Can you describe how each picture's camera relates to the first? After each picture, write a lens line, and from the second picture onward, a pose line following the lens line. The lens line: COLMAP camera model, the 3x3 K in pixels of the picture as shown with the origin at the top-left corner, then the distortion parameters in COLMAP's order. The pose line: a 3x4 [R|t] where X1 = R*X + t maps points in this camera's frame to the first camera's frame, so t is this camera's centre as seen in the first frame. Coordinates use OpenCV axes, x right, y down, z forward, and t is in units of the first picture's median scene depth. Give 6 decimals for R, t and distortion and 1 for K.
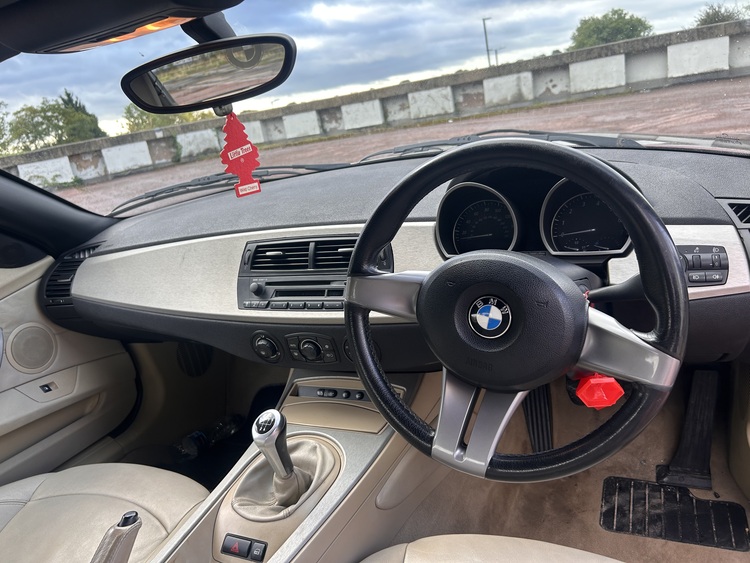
lens RADIAL K [[564.4, 0, 373.1], [0, 564.4, 281.7], [0, 0, 1]] dist [0.000482, -0.017751]
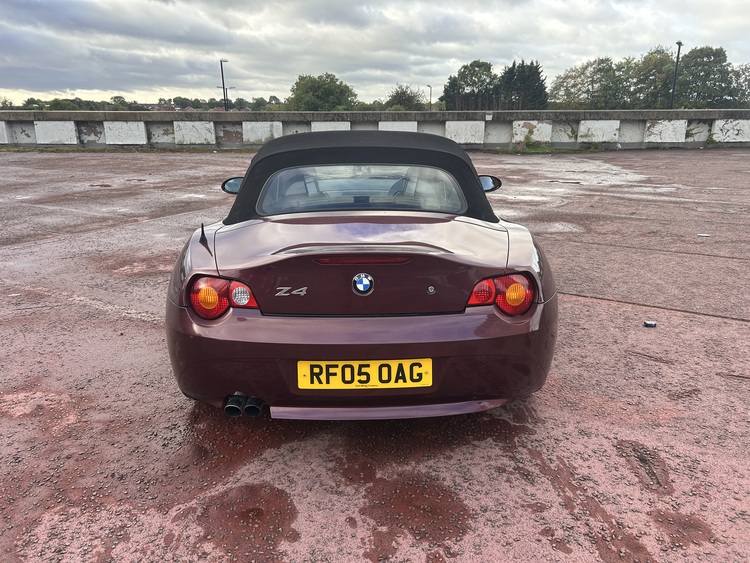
lens RADIAL K [[564.4, 0, 376.5], [0, 564.4, 281.7], [0, 0, 1]] dist [0.000482, -0.017751]
pose [[0.875271, 0.038097, 0.482131, -0.109157], [-0.009274, 0.998031, -0.062027, 0.048348], [-0.483544, 0.049819, 0.873901, -0.151492]]
